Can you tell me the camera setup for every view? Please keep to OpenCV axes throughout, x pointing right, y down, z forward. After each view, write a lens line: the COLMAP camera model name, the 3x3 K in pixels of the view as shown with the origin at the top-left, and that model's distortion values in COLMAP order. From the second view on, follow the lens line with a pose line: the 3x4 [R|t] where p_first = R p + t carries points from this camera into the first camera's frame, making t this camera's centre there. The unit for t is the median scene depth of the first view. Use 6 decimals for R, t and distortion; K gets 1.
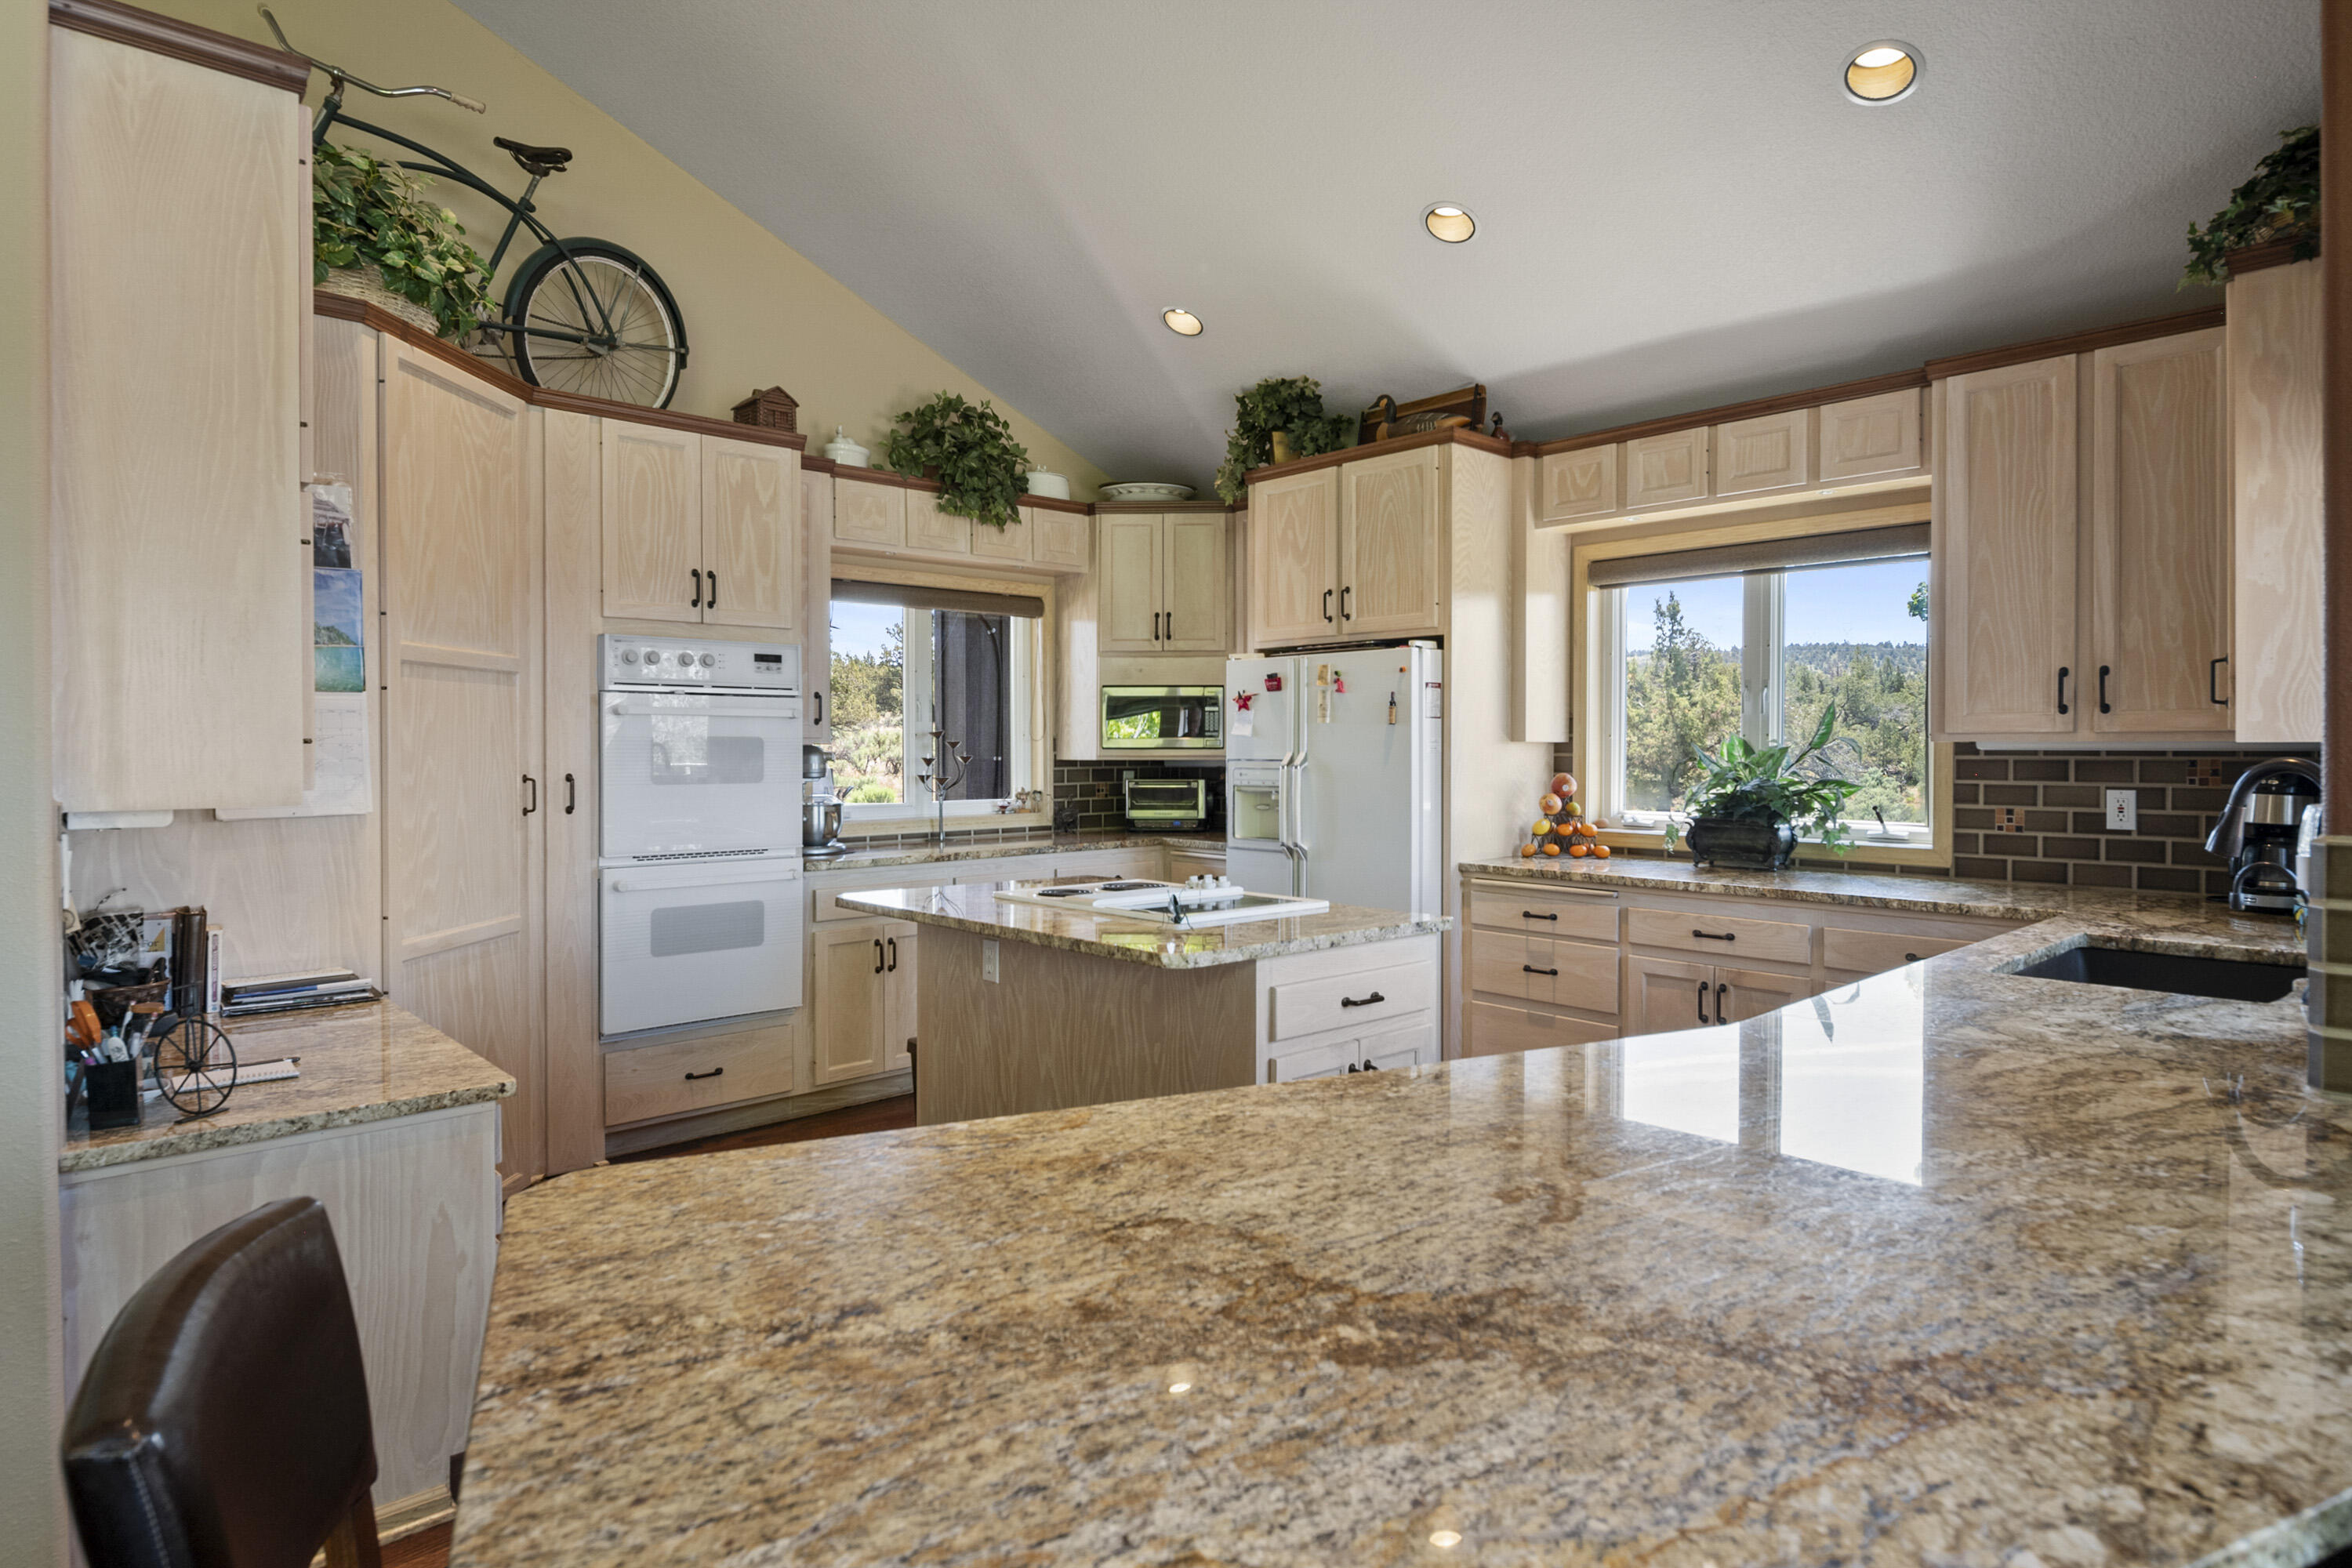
lens RADIAL K [[1296.6, 0, 1175.9], [0, 1296.6, 771.8], [0, 0, 1]] dist [-0.003023, 0.007477]
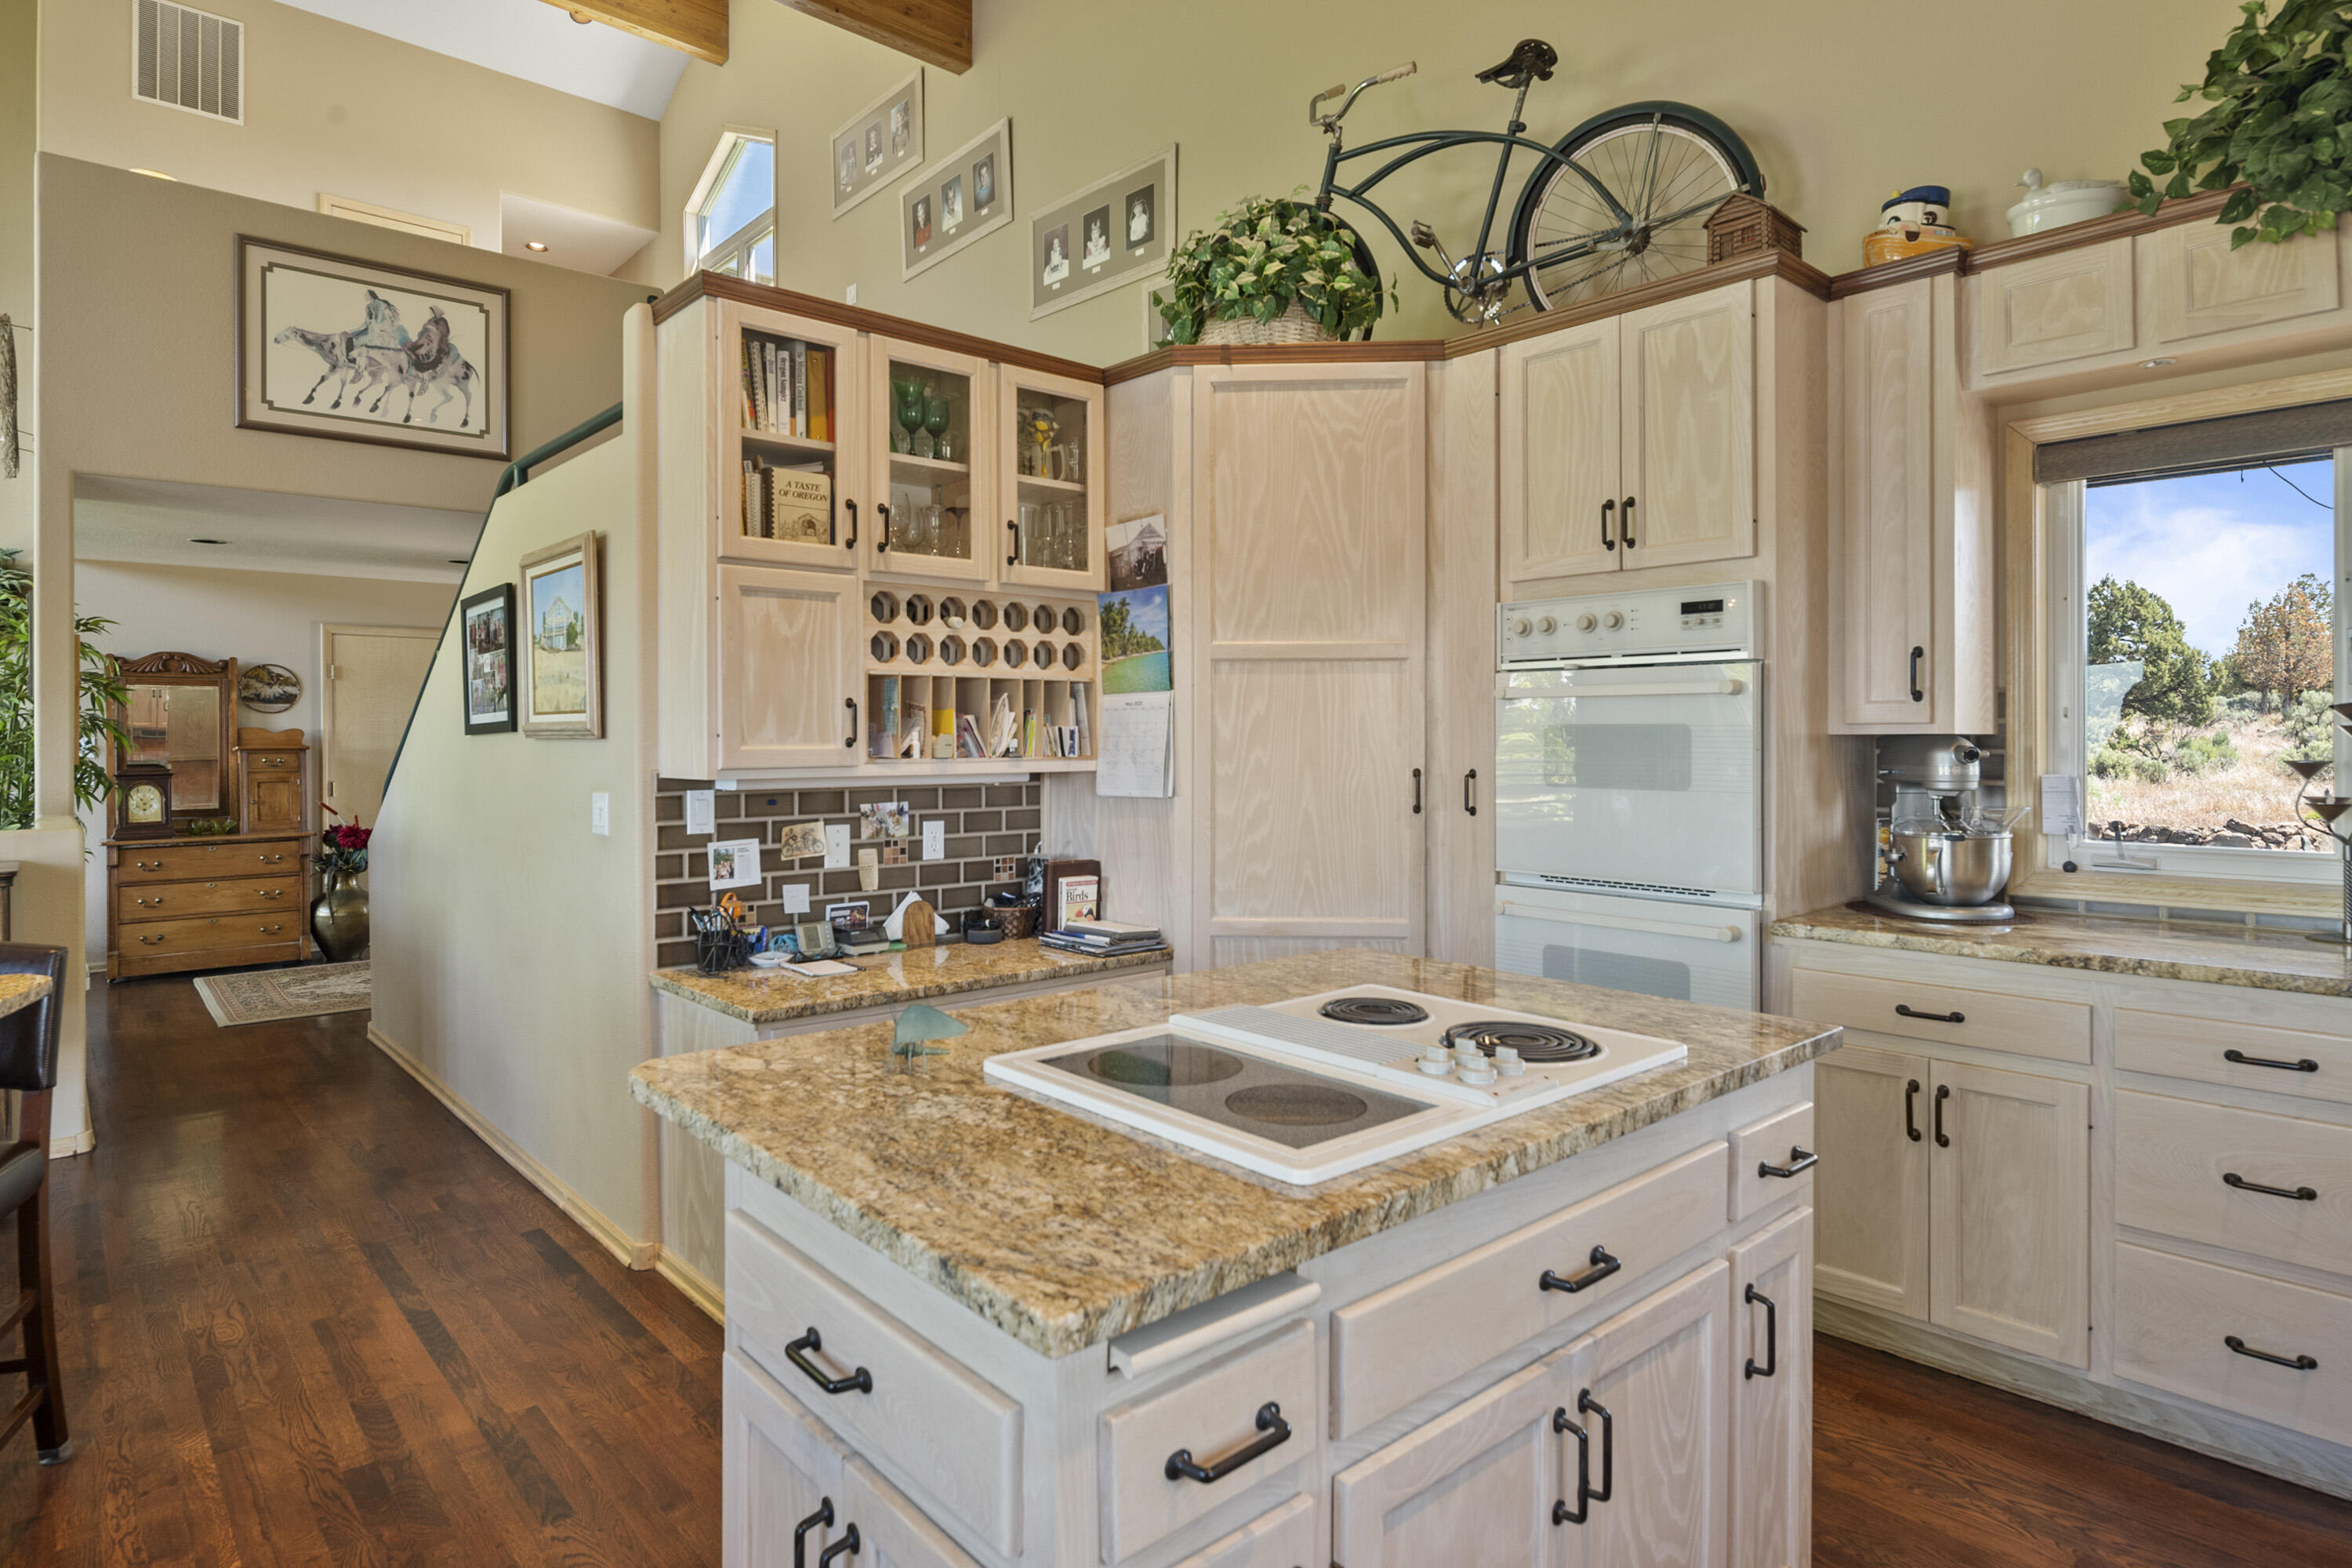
lens RADIAL K [[1296.6, 0, 1189.2], [0, 1296.6, 733.5], [0, 0, 1]] dist [-0.003023, 0.007477]
pose [[-0.019566, 0.001454, -0.999808, 0.264534], [-0.015841, 0.999873, 0.001764, -0.013619], [0.999683, 0.015872, -0.019540, 0.541096]]
